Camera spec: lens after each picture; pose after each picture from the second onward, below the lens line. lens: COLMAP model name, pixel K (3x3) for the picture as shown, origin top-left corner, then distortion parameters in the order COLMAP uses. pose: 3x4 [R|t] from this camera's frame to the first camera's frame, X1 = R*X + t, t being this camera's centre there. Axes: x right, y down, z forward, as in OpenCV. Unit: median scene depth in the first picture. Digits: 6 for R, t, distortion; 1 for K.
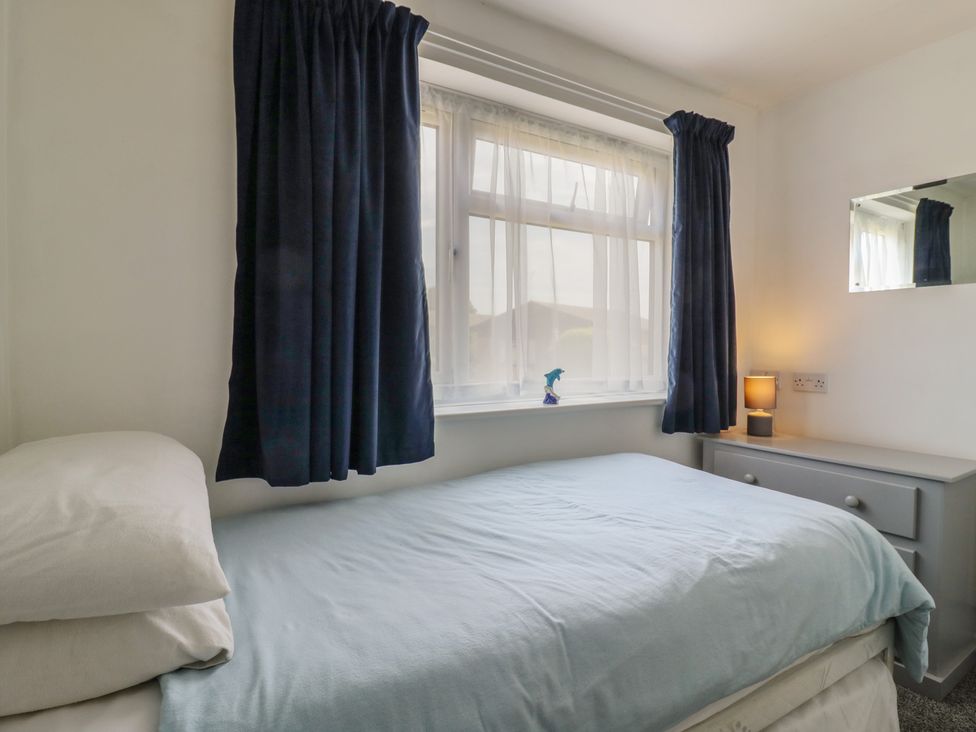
lens RADIAL K [[556.1, 0, 489.6], [0, 556.1, 352.2], [0, 0, 1]] dist [0.001674, -0.020917]
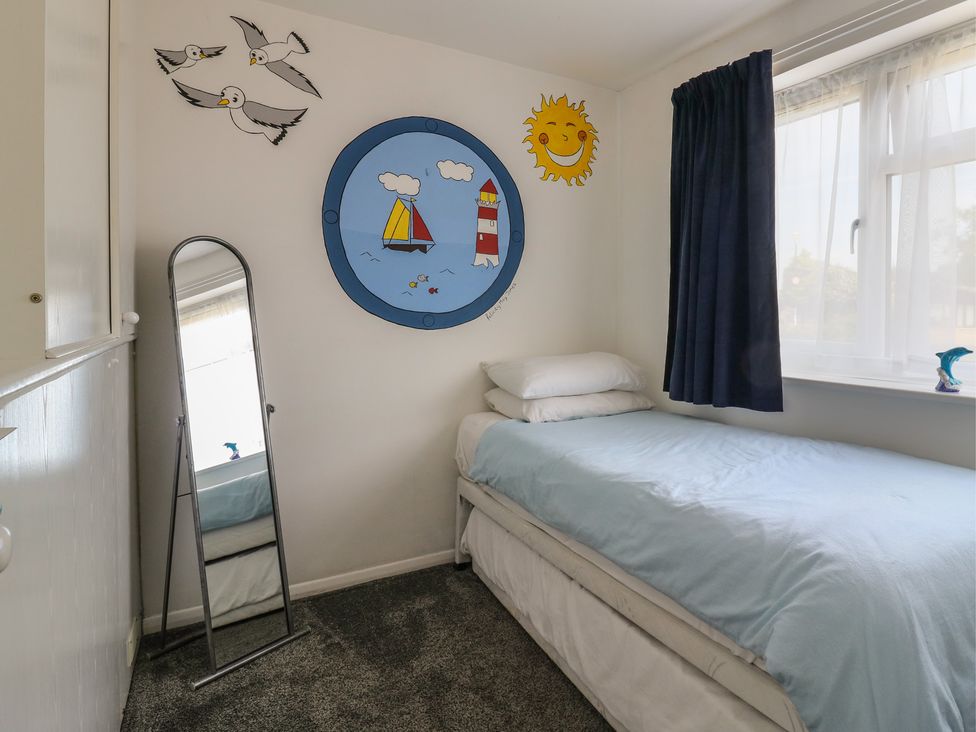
lens RADIAL K [[513.0, 0, 493.6], [0, 513.0, 364.5], [0, 0, 1]] dist [0.002051, -0.015366]
pose [[-0.083827, 0.081924, -0.993107, 1.017575], [-0.030965, 0.995919, 0.084770, 0.015501], [0.995999, 0.037858, -0.080948, 0.479473]]
